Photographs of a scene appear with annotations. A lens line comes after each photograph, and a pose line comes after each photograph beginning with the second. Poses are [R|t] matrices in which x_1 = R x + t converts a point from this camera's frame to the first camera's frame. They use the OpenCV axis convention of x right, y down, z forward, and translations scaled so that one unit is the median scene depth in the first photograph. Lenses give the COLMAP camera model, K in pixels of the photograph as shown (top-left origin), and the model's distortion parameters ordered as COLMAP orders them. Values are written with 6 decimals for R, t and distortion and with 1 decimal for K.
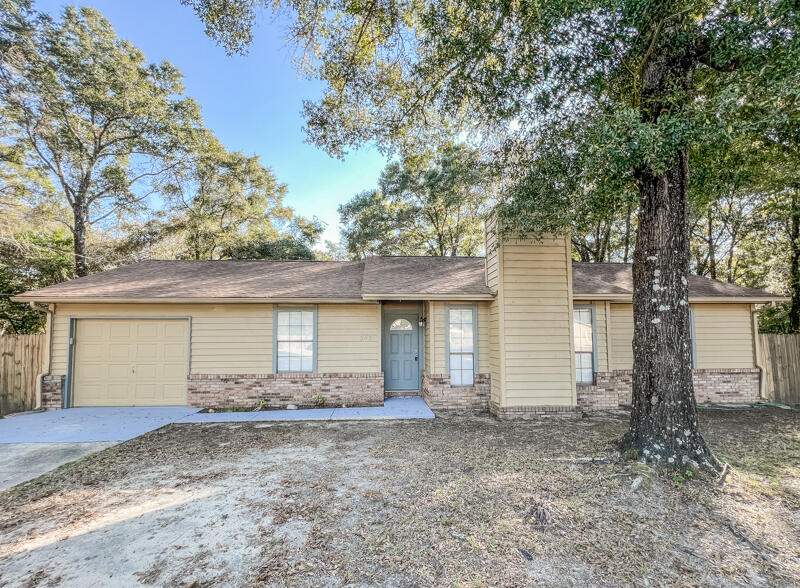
lens RADIAL K [[320.2, 0, 401.4], [0, 320.2, 296.6], [0, 0, 1]] dist [-0.000237, 0.000053]
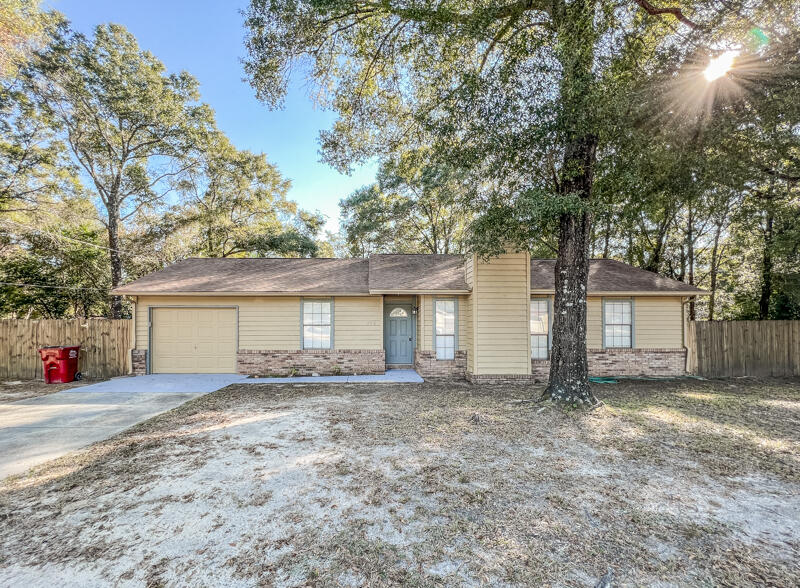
lens RADIAL K [[320.2, 0, 398.8], [0, 320.2, 293.3], [0, 0, 1]] dist [-0.000237, 0.000053]
pose [[0.999958, 0.004528, 0.007967, -0.011347], [-0.004814, 0.999330, 0.036280, -0.037578], [-0.007797, -0.036317, 0.999310, -0.289305]]
